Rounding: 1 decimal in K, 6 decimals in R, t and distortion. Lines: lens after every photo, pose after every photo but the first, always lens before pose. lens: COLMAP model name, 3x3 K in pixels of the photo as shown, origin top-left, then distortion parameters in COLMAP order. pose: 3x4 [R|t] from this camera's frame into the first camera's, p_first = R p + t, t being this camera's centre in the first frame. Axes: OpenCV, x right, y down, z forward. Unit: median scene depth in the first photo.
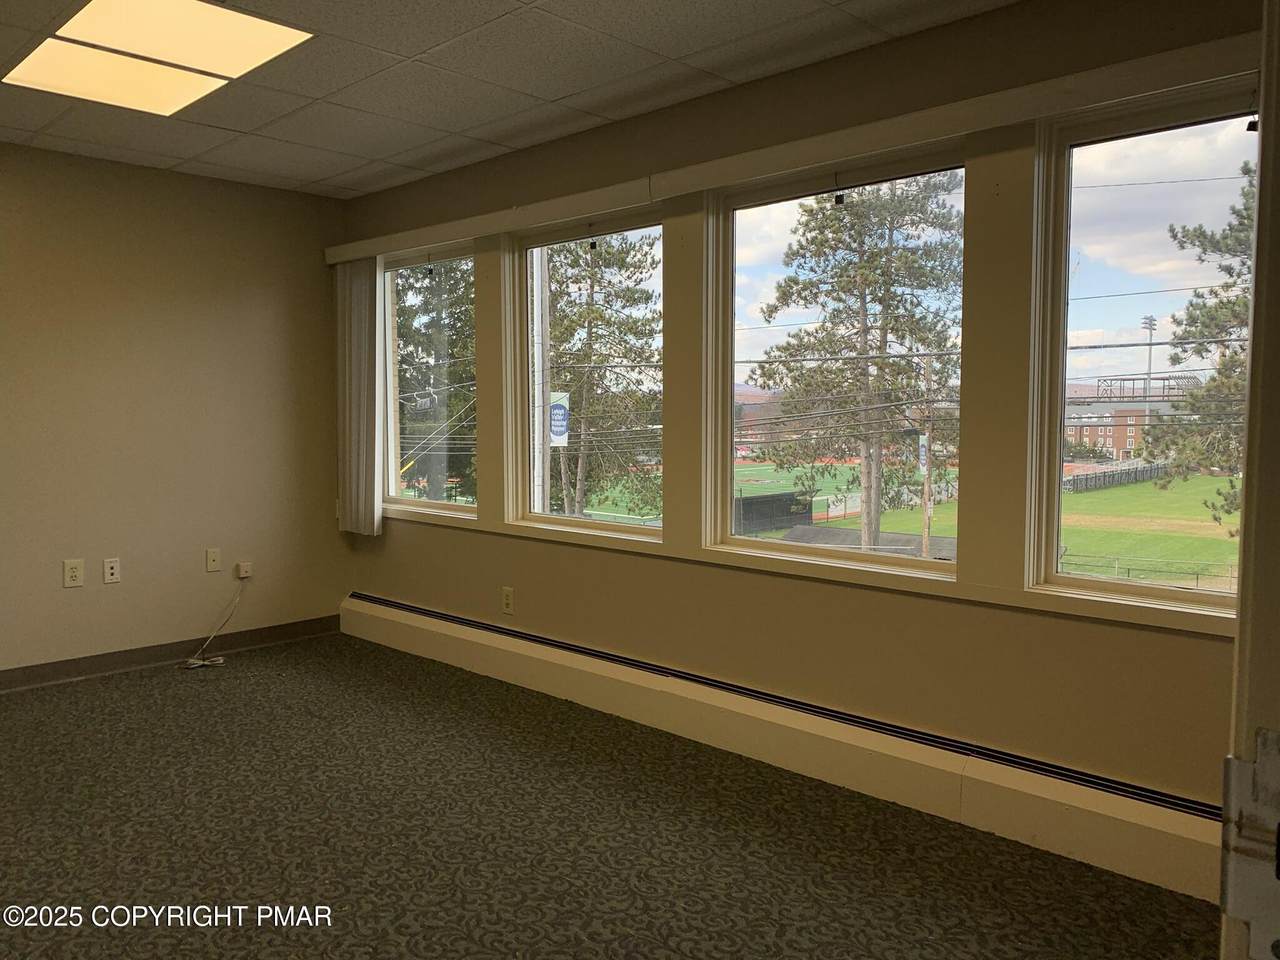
lens RADIAL K [[977.0, 0, 635.4], [0, 977.0, 475.0], [0, 0, 1]] dist [0.057383, -0.066108]
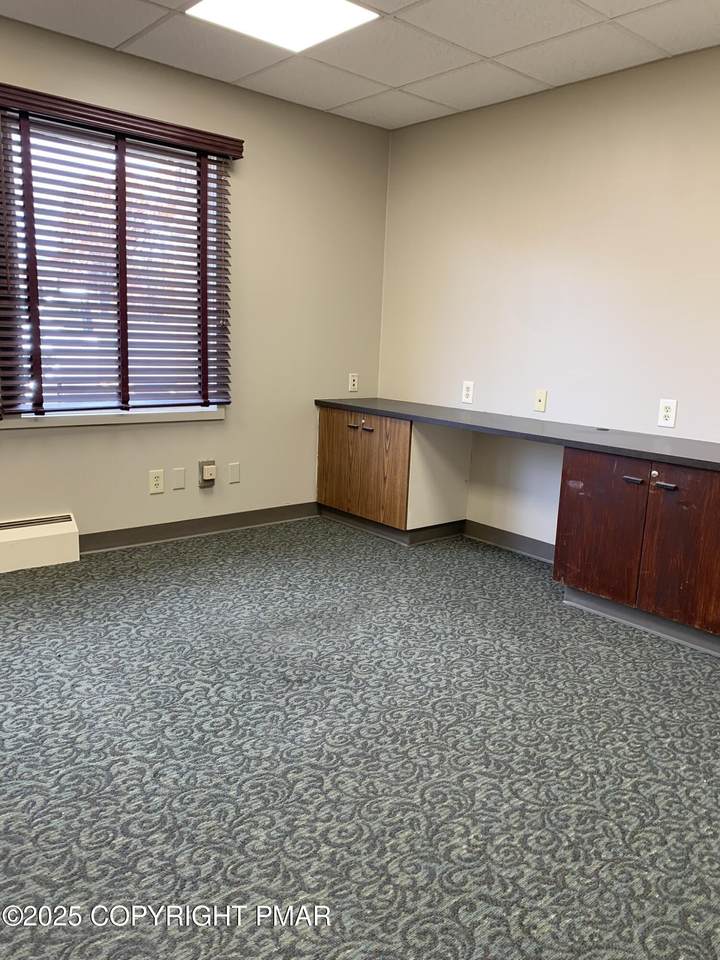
lens RADIAL K [[732.7, 0, 359.3], [0, 732.7, 484.4], [0, 0, 1]] dist [0.057383, -0.066108]
pose [[-0.085790, 0.191901, -0.977657, 0.635217], [-0.107526, 0.973760, 0.200572, -0.026549], [0.990494, 0.122331, -0.062905, 0.901162]]
